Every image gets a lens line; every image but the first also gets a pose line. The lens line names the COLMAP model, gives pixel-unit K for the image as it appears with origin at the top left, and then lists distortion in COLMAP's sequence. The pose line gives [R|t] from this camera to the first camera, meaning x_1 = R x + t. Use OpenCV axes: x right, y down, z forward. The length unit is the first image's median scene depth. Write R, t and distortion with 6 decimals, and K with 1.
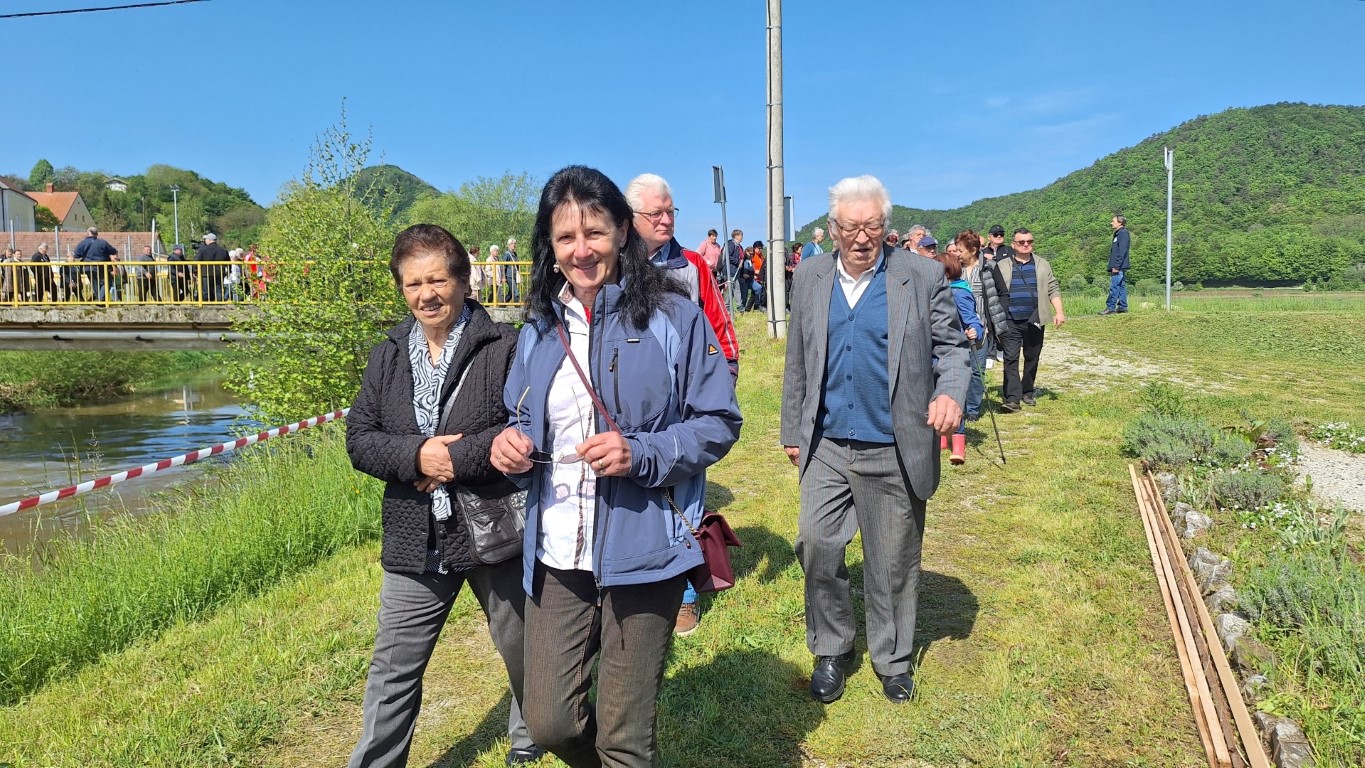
lens RADIAL K [[936.3, 0, 681.8], [0, 936.3, 372.0], [0, 0, 1]] dist [0.044827, -0.055179]
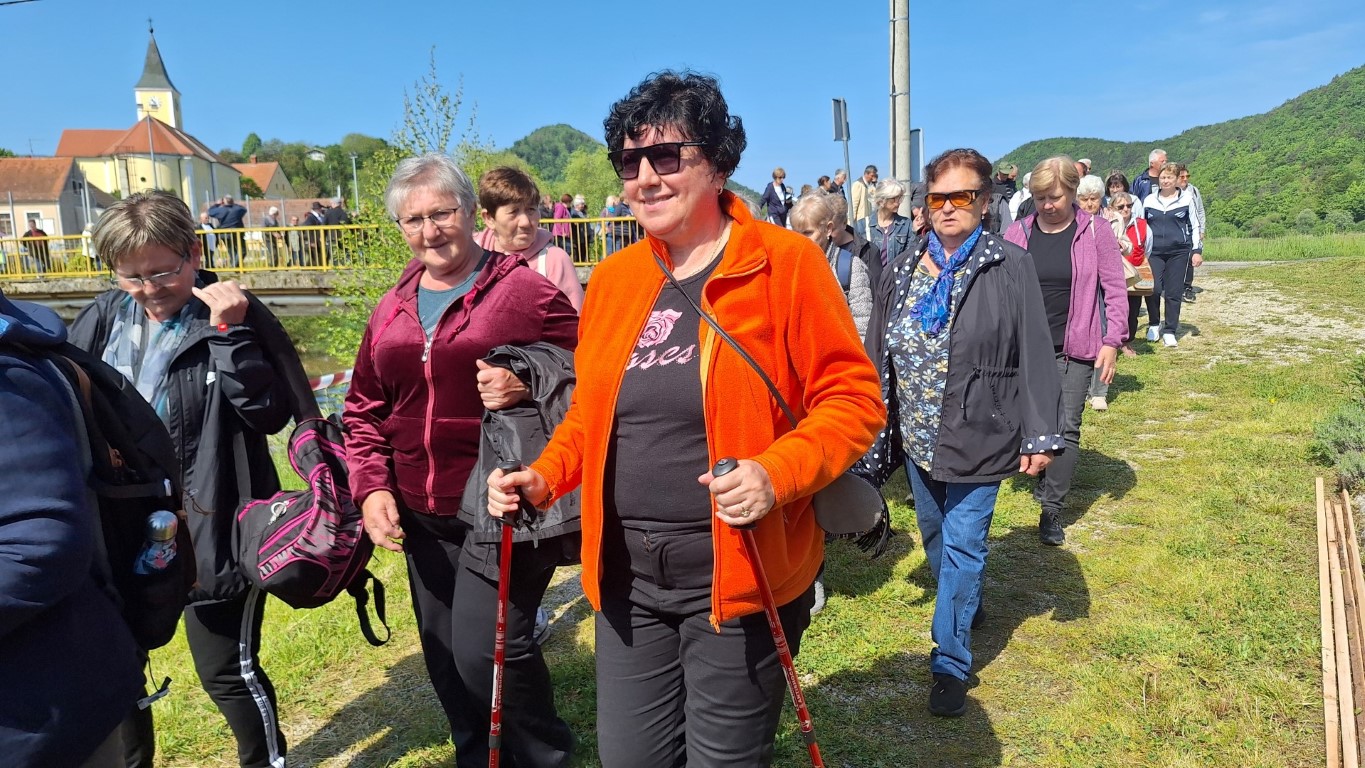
lens RADIAL K [[938.0, 0, 682.5], [0, 938.0, 384.0], [0, 0, 1]] dist [0.040978, -0.043256]
pose [[0.983124, 0.001418, -0.182933, 0.065025], [0.010169, 0.998000, 0.062391, -0.011454], [0.182655, -0.063198, 0.981144, 0.103626]]
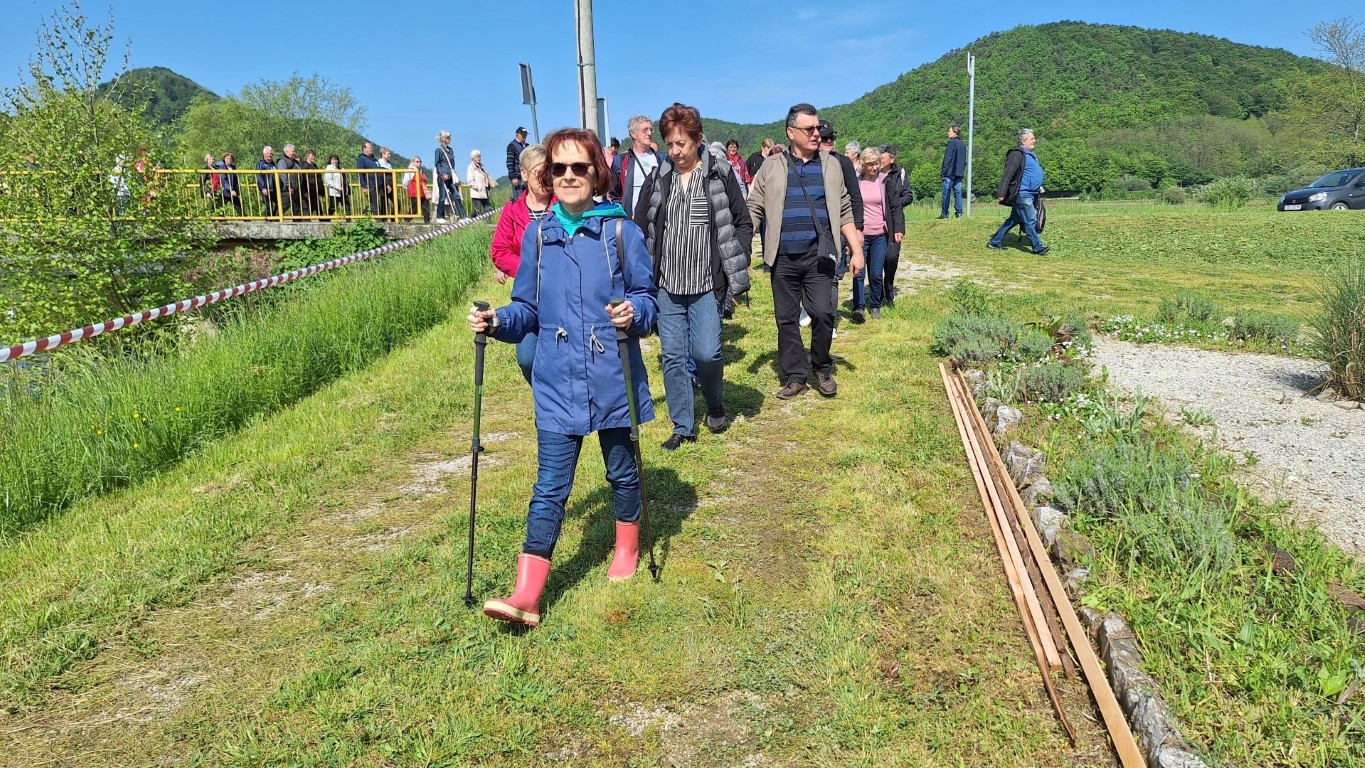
lens RADIAL K [[928.0, 0, 682.5], [0, 928.0, 384.0], [0, 0, 1]] dist [0.095670, -0.134952]
pose [[0.982154, -0.045239, 0.182556, 0.008653], [0.026667, 0.994331, 0.102931, 0.004562], [-0.186178, -0.096226, 0.977793, 0.032403]]
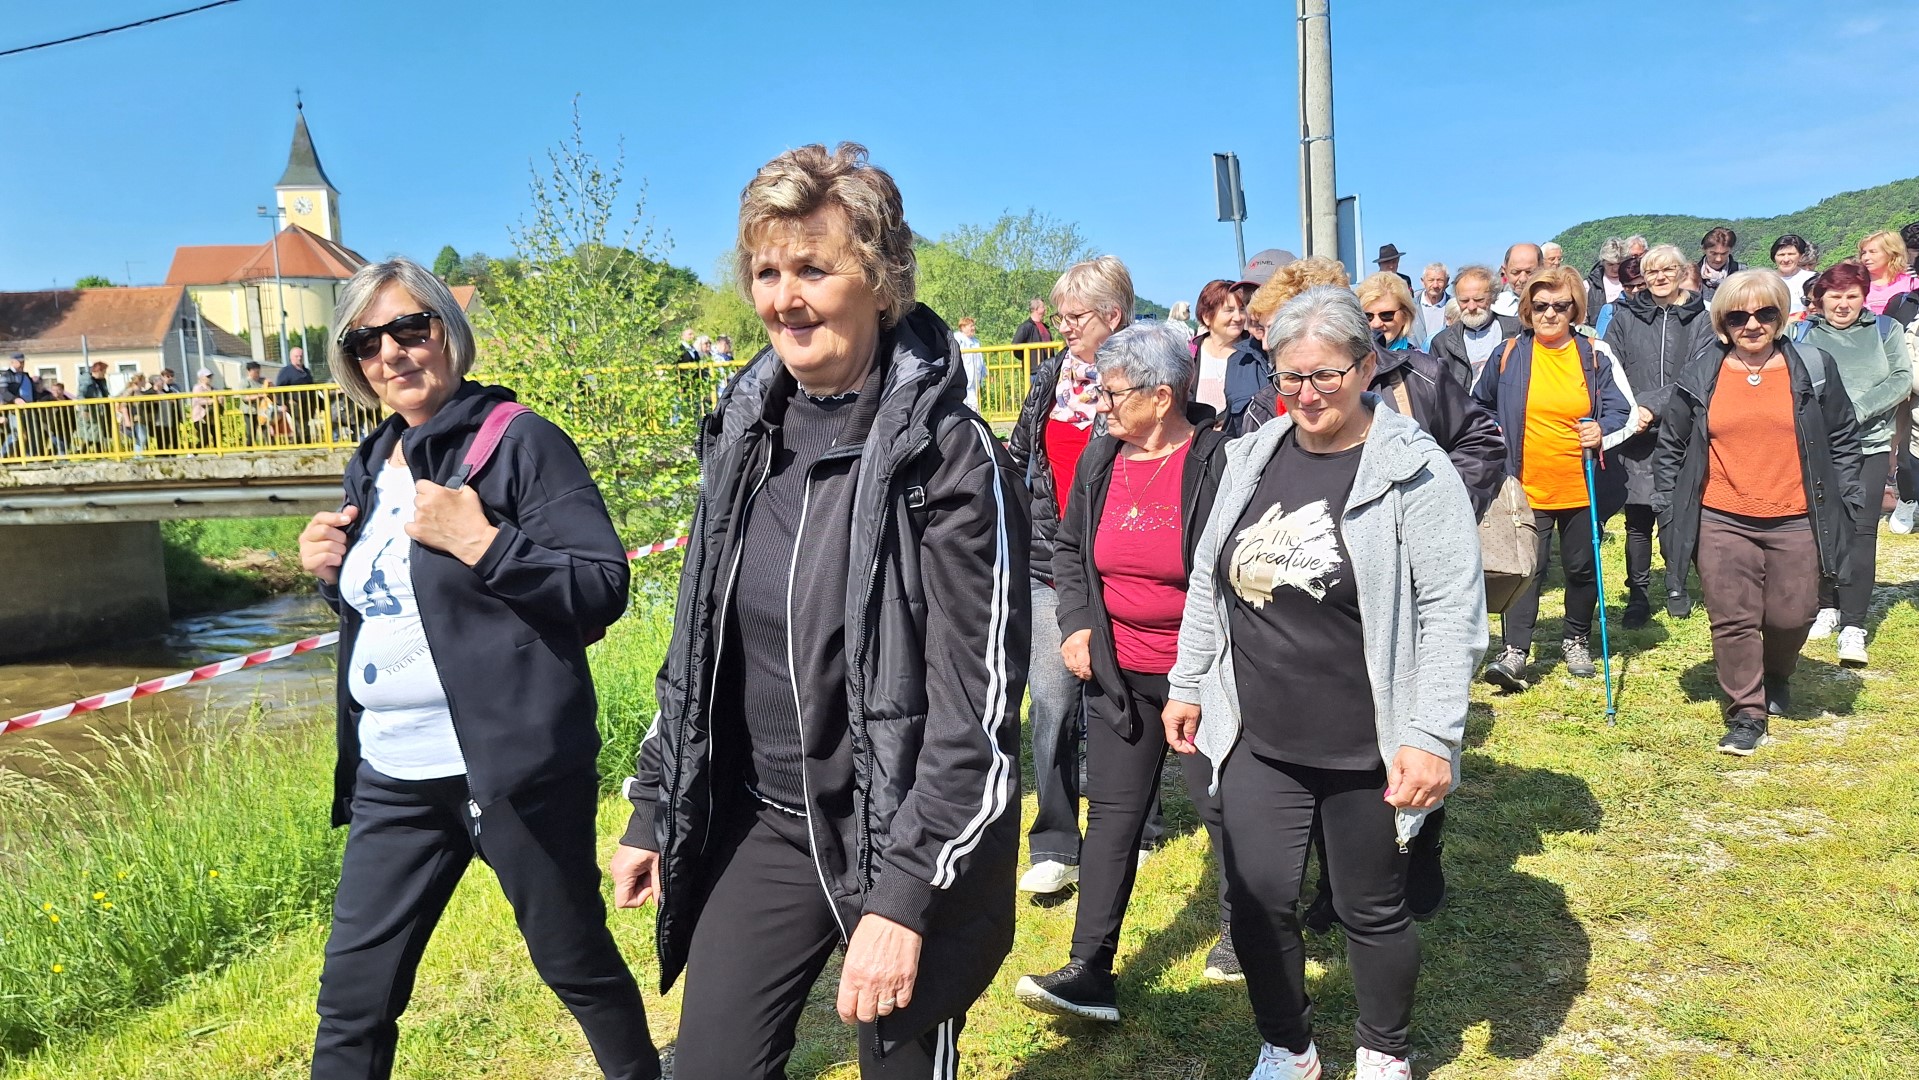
lens RADIAL K [[1365.5, 0, 962.1], [0, 1365.5, 541.4], [0, 0, 1]] dist [0.049406, -0.047322]
pose [[0.966309, -0.018020, -0.256752, 0.105319], [0.025223, 0.999375, 0.024785, -0.024035], [0.256145, -0.030426, 0.966159, 0.222957]]
